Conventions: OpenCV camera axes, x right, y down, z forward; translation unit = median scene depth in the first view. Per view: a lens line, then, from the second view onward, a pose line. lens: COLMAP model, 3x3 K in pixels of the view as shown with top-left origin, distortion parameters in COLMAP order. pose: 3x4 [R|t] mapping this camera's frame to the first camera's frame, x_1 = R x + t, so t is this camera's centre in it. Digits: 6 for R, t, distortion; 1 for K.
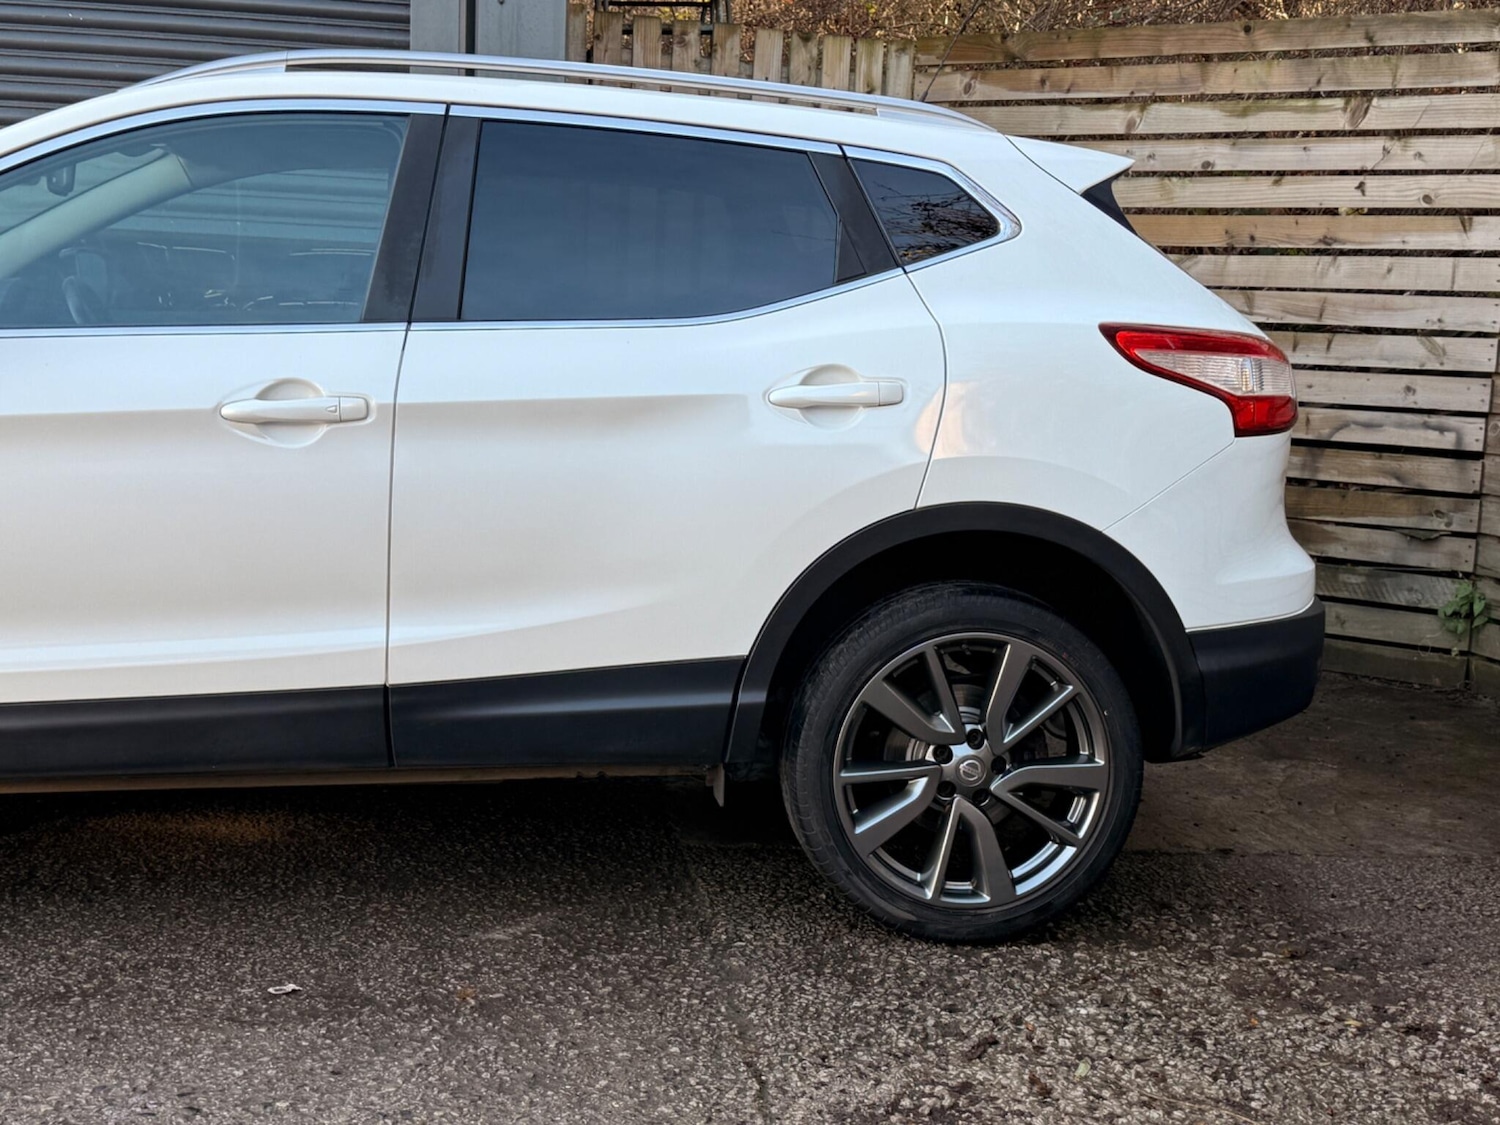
lens RADIAL K [[1958.7, 0, 744.2], [0, 1958.7, 554.5], [0, 0, 1]] dist [0.238349, -0.609540]
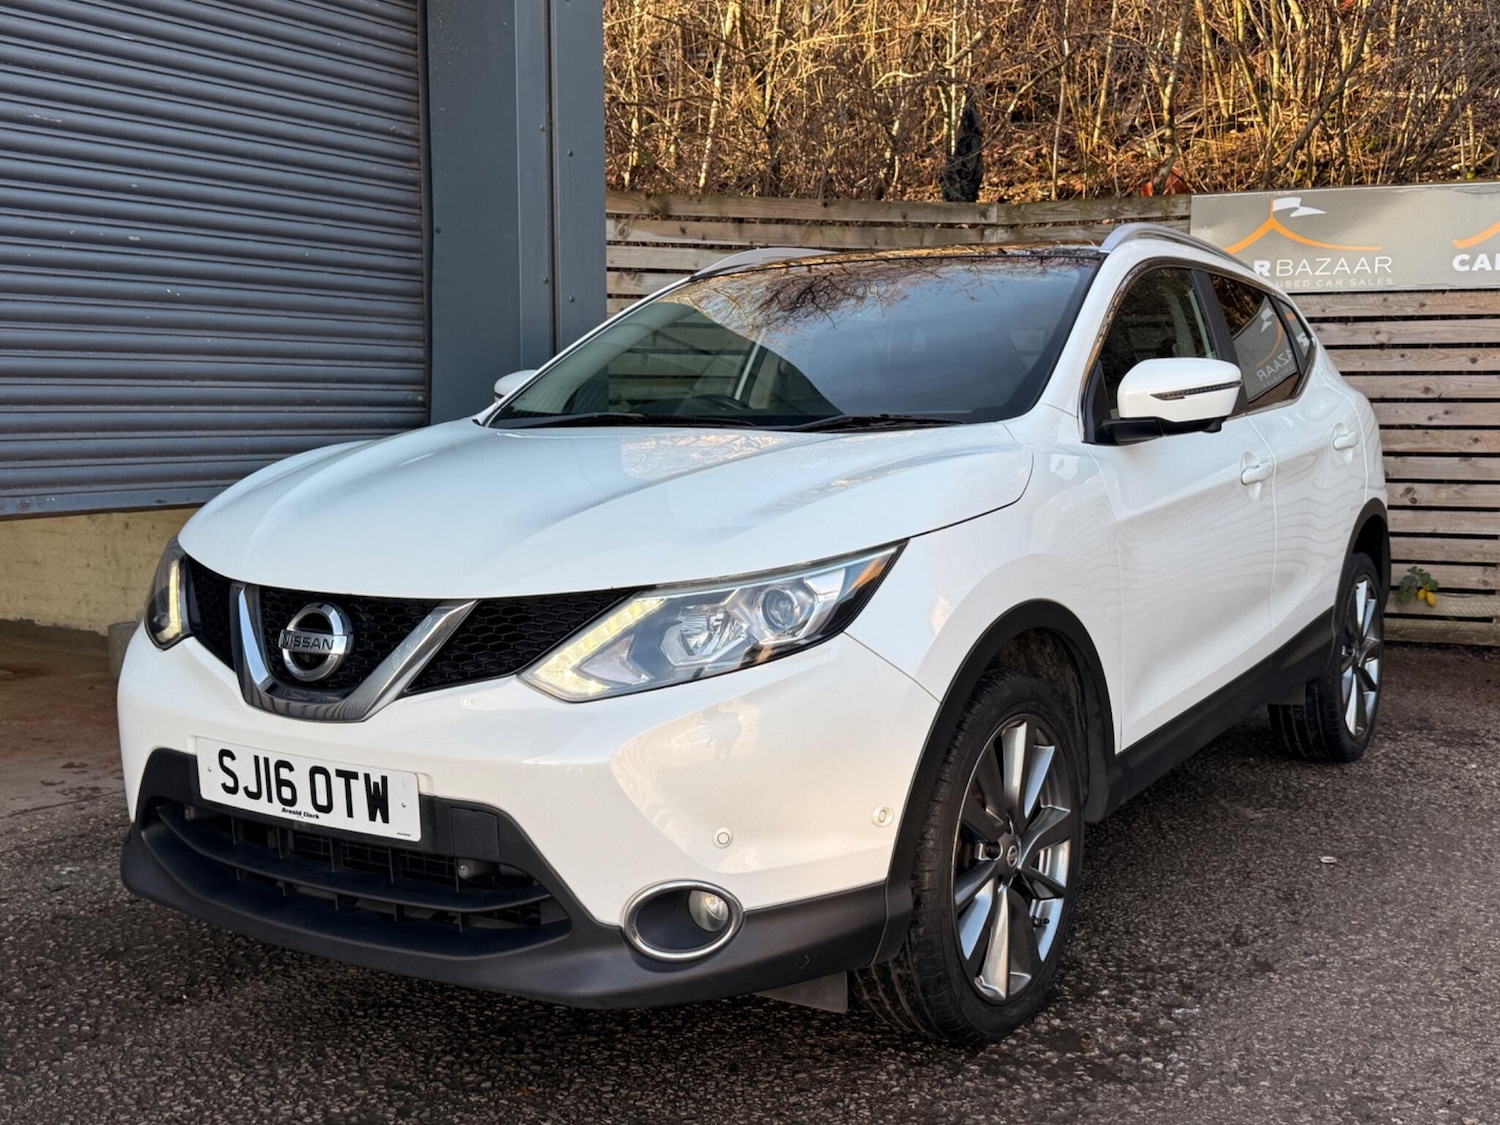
lens RADIAL K [[1613.8, 0, 750.0], [0, 1613.8, 562.5], [0, 0, 1]] dist [0.157974, -0.342718]
pose [[0.646571, -0.115860, 0.754004, -1.257278], [0.127722, 0.990889, 0.042736, -0.097077], [-0.752086, 0.068671, 0.655478, 0.451887]]
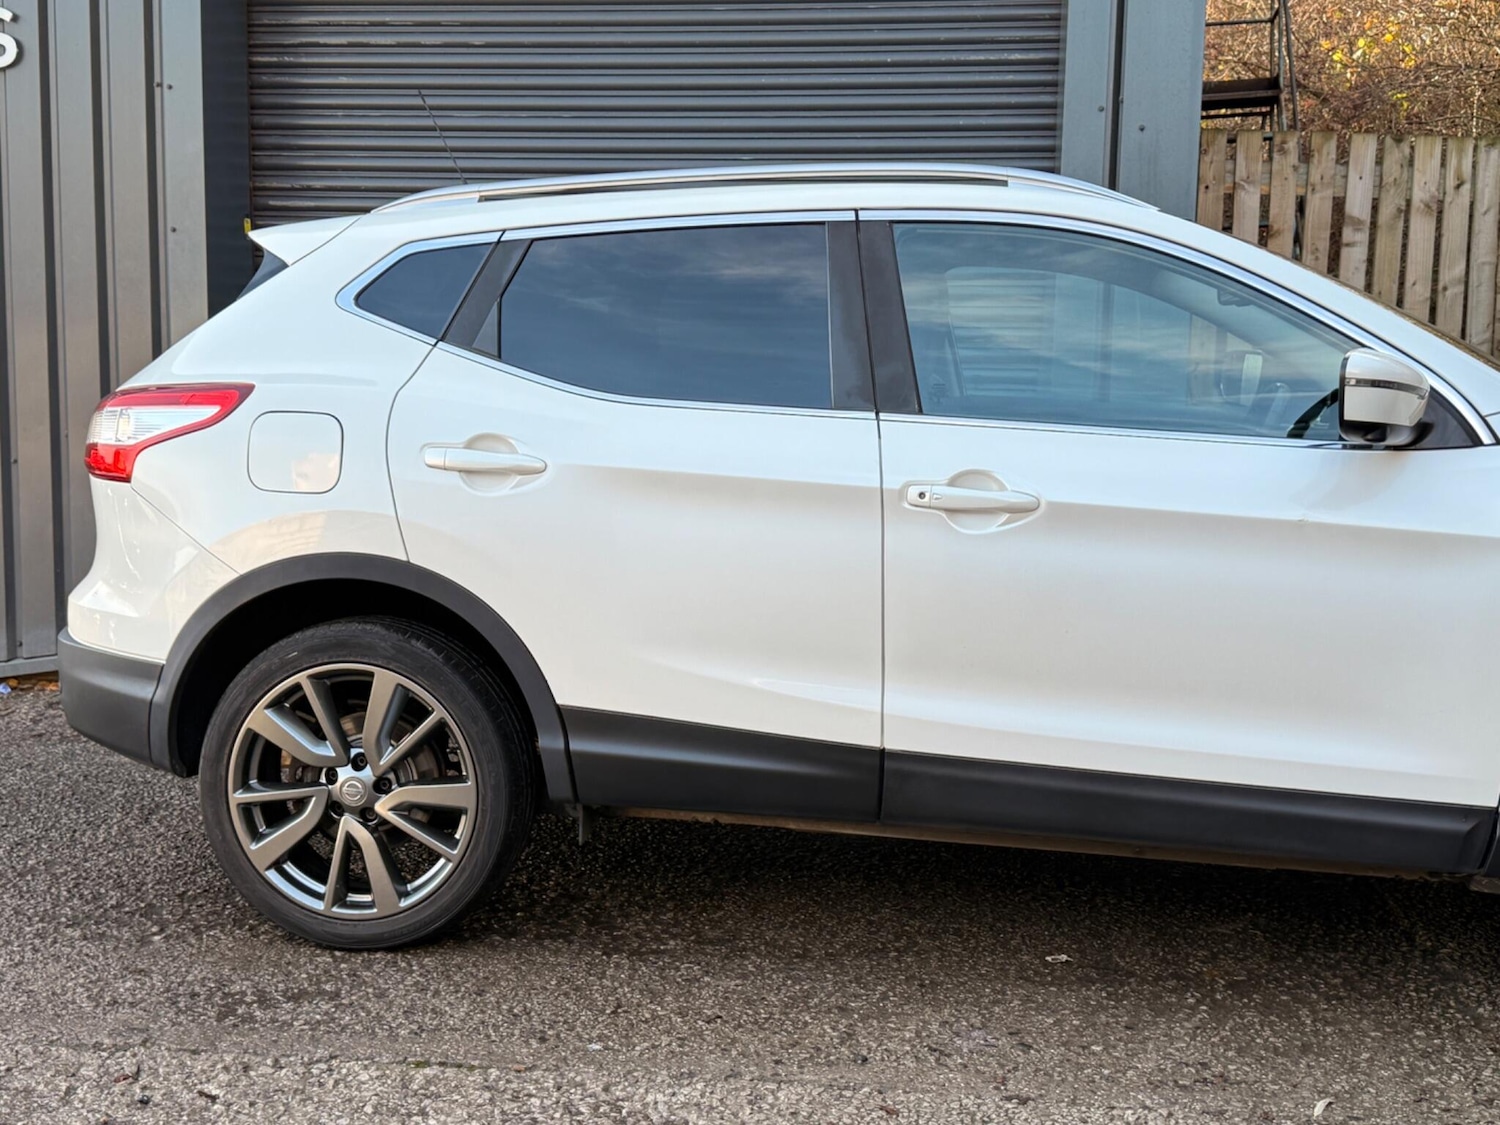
lens RADIAL K [[1773.1, 0, 743.7], [0, 1773.1, 573.2], [0, 0, 1]] dist [0.216156, -0.530918]
pose [[0.968012, 0.001957, -0.250897, -0.127467], [-0.008121, 0.999690, -0.023535, 0.010338], [0.250773, 0.024819, 0.967728, -0.097166]]
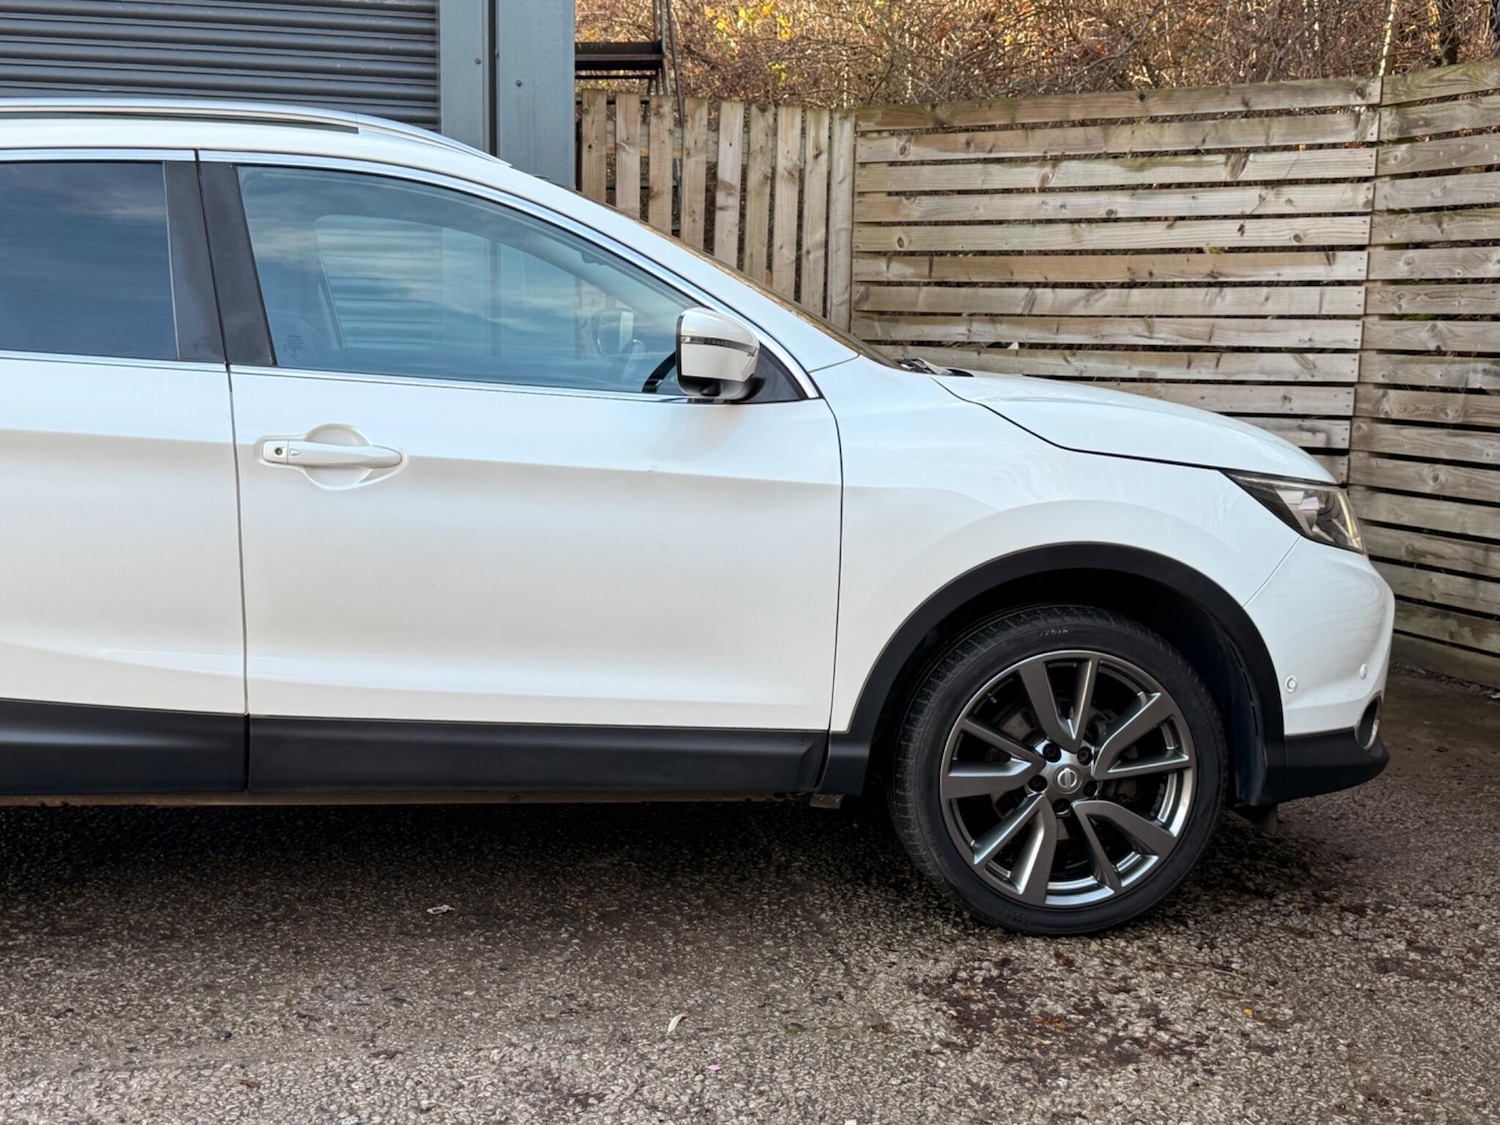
lens RADIAL K [[1773.1, 0, 743.7], [0, 1773.1, 573.2], [0, 0, 1]] dist [0.216156, -0.530918]
pose [[0.997948, -0.029597, 0.056773, -0.090644], [0.029322, 0.999554, 0.005678, 0.010348], [-0.056916, -0.004001, 0.998371, -0.094715]]
